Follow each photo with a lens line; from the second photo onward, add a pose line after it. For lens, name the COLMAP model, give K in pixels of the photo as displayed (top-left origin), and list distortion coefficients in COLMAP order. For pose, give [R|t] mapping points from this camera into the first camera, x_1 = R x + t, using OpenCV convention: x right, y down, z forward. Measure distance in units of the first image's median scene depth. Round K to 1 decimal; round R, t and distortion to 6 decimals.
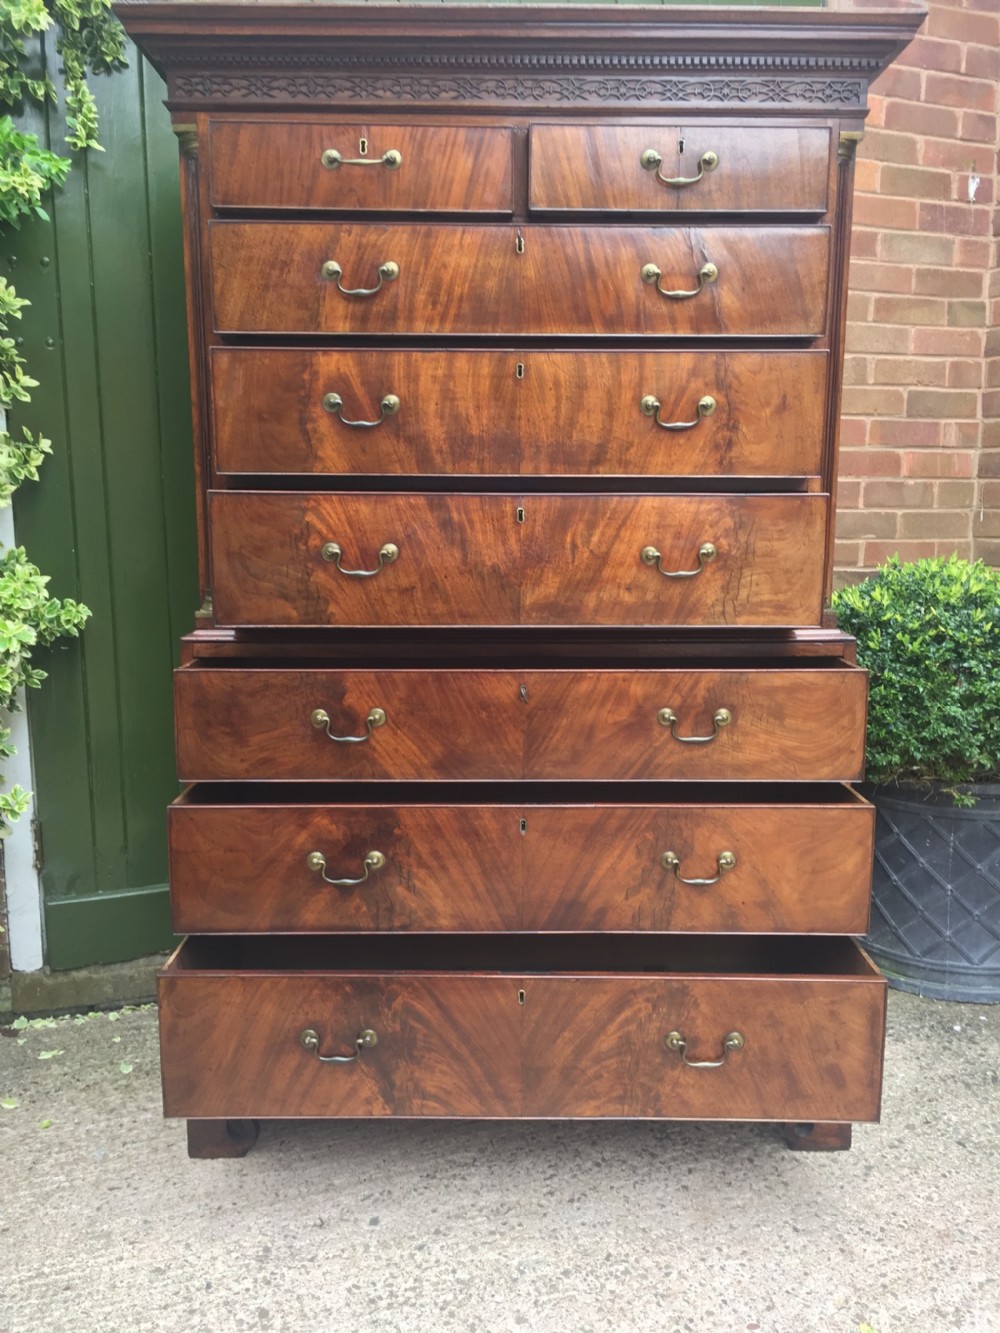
lens RADIAL K [[1153.0, 0, 504.8], [0, 1153.0, 672.2], [0, 0, 1]] dist [0.071598, -0.106140]
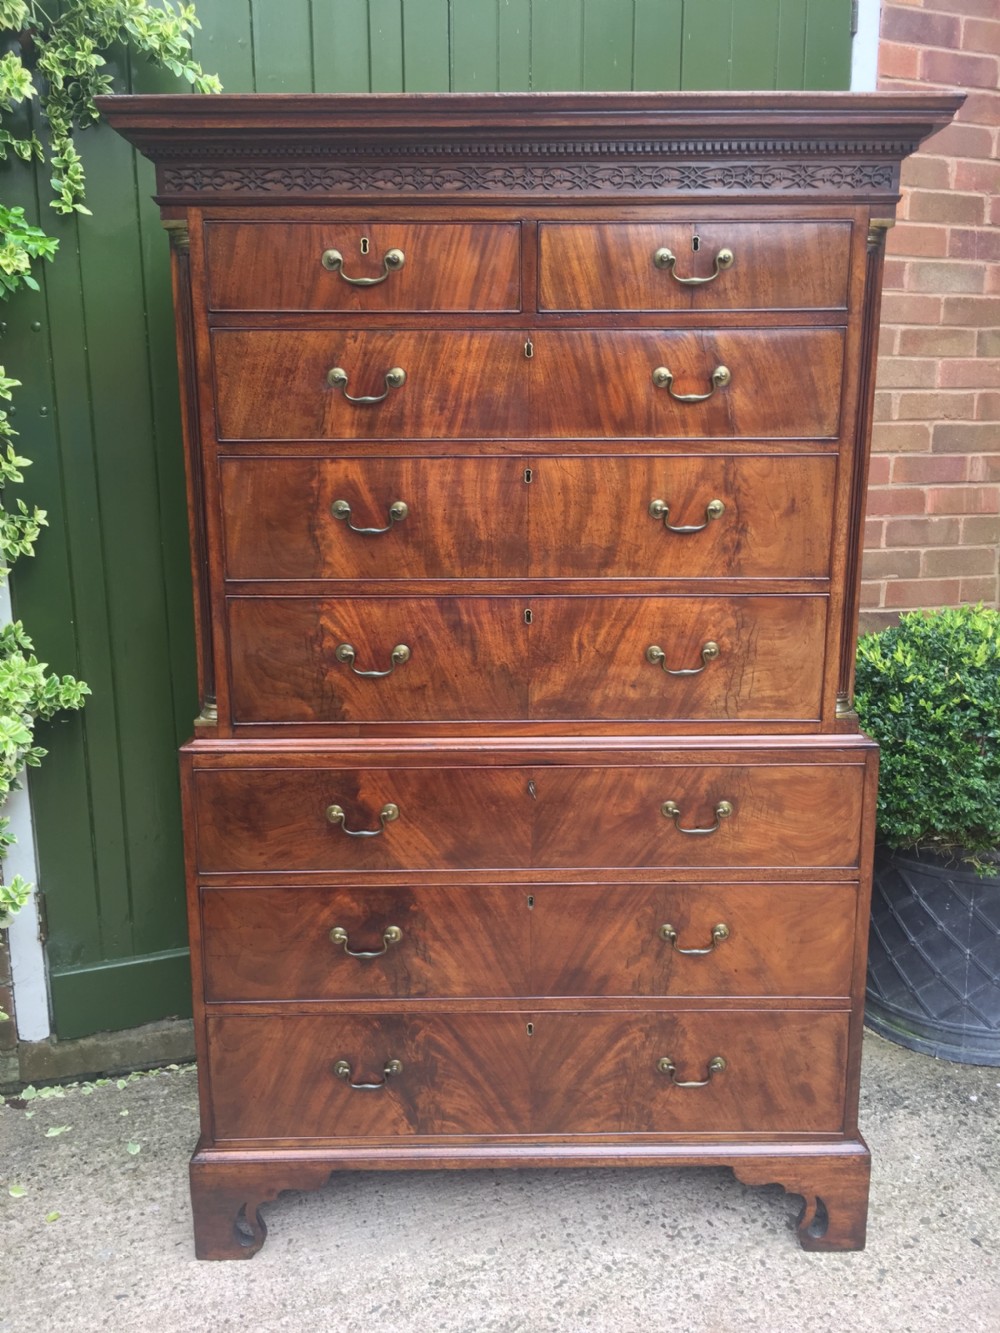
lens RADIAL K [[1153.0, 0, 504.3], [0, 1153.0, 668.4], [0, 0, 1]] dist [0.071598, -0.106140]
pose [[0.999925, -0.000596, -0.012233, 0.003108], [0.001255, 0.998543, 0.053948, -0.115628], [0.012183, -0.053959, 0.998469, 0.029562]]
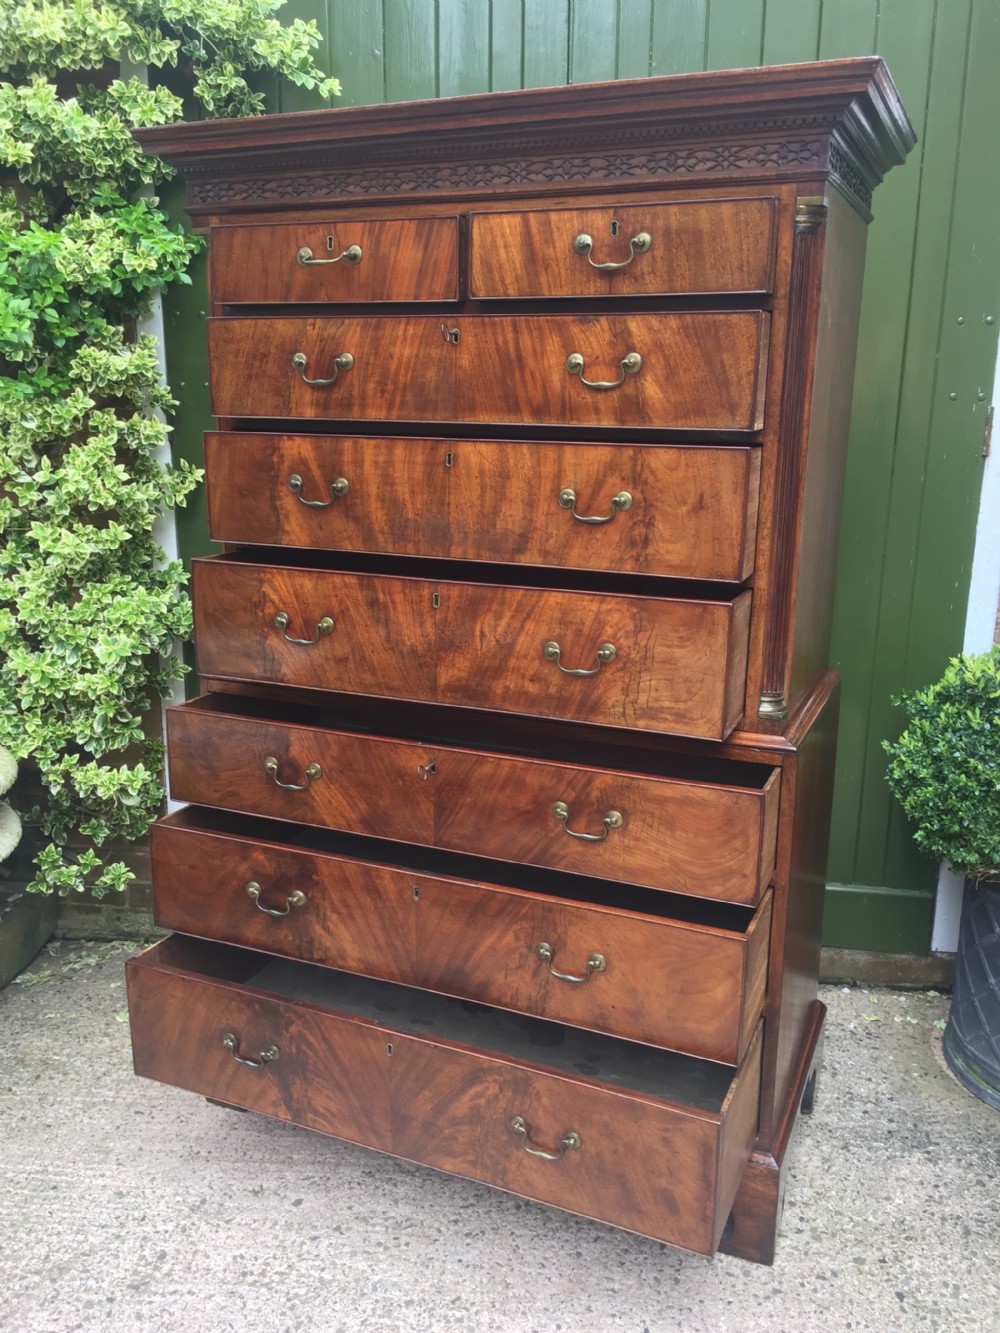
lens RADIAL K [[1153.0, 0, 510.7], [0, 1153.0, 665.3], [0, 0, 1]] dist [0.071598, -0.106140]
pose [[0.910504, 0.107129, -0.399382, 0.366157], [-0.072763, 0.992294, 0.100287, -0.138404], [0.407049, -0.062251, 0.911283, 0.058995]]
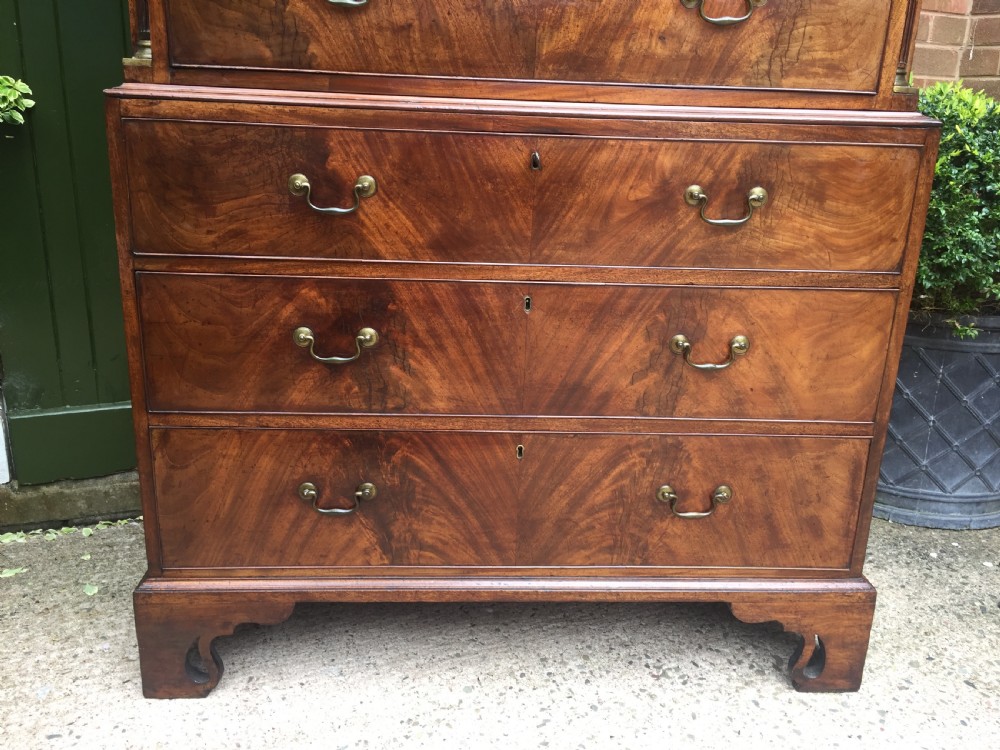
lens RADIAL K [[864.9, 0, 501.7], [0, 864.9, 373.3], [0, 0, 1]] dist [0.071598, -0.106140]
pose [[0.998769, 0.025479, 0.042559, -0.024533], [-0.031439, 0.988813, 0.145813, 0.051507], [-0.038368, -0.146971, 0.988396, 0.294638]]
